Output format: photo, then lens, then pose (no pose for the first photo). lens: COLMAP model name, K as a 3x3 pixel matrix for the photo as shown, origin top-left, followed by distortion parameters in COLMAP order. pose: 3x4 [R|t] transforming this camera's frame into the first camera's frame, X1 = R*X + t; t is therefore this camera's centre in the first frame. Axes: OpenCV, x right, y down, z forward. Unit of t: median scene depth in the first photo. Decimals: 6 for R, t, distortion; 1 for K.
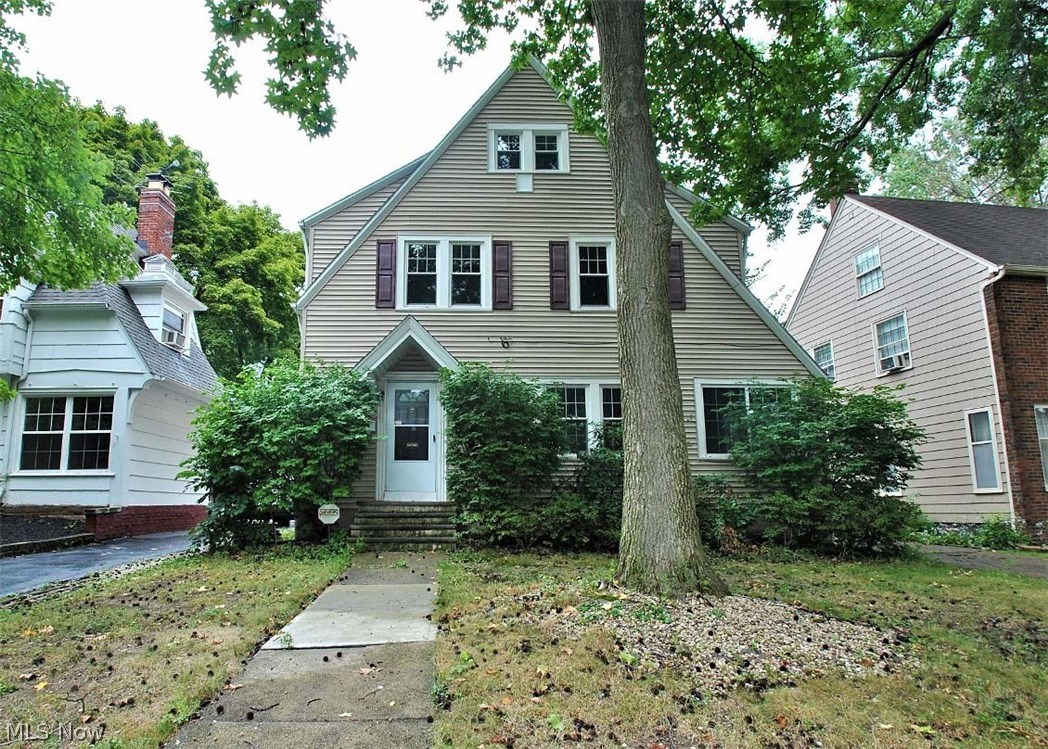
lens RADIAL K [[624.5, 0, 524.0], [0, 624.5, 374.5], [0, 0, 1]] dist [0.002199, 0.000090]
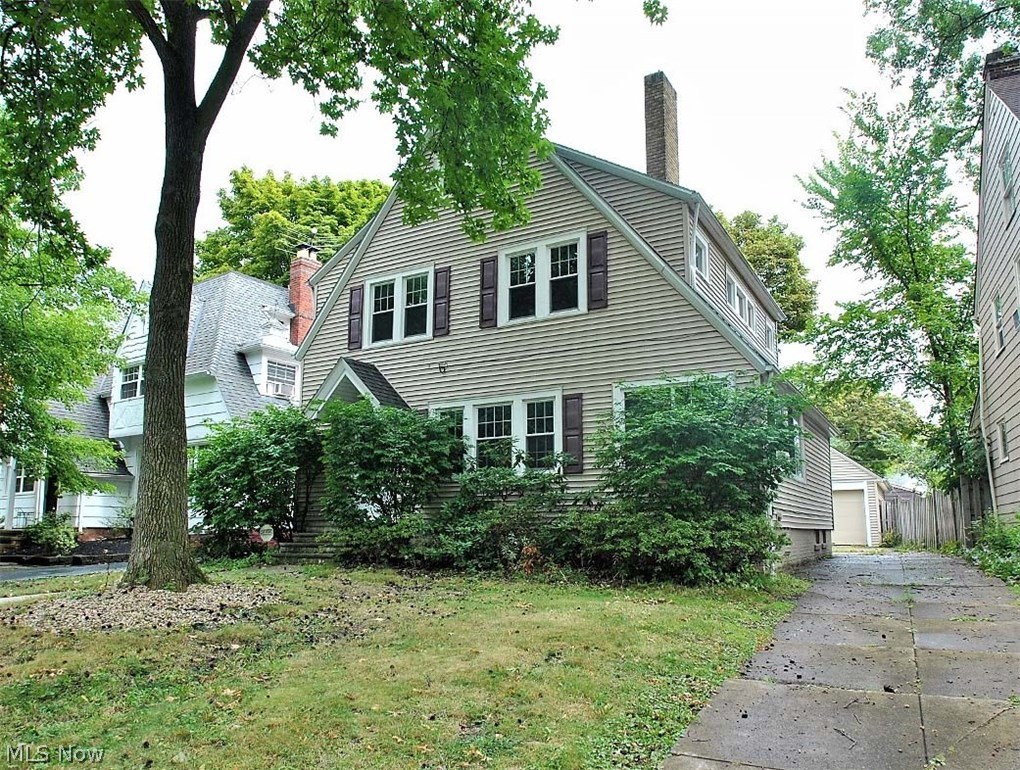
lens RADIAL K [[733.6, 0, 510.0], [0, 733.6, 385.0], [0, 0, 1]] dist [0.004088, 0.000868]
pose [[0.847511, -0.103438, -0.520601, 0.673006], [0.114981, 0.993315, -0.010178, 0.001968], [0.518174, -0.051234, 0.853739, 0.021907]]
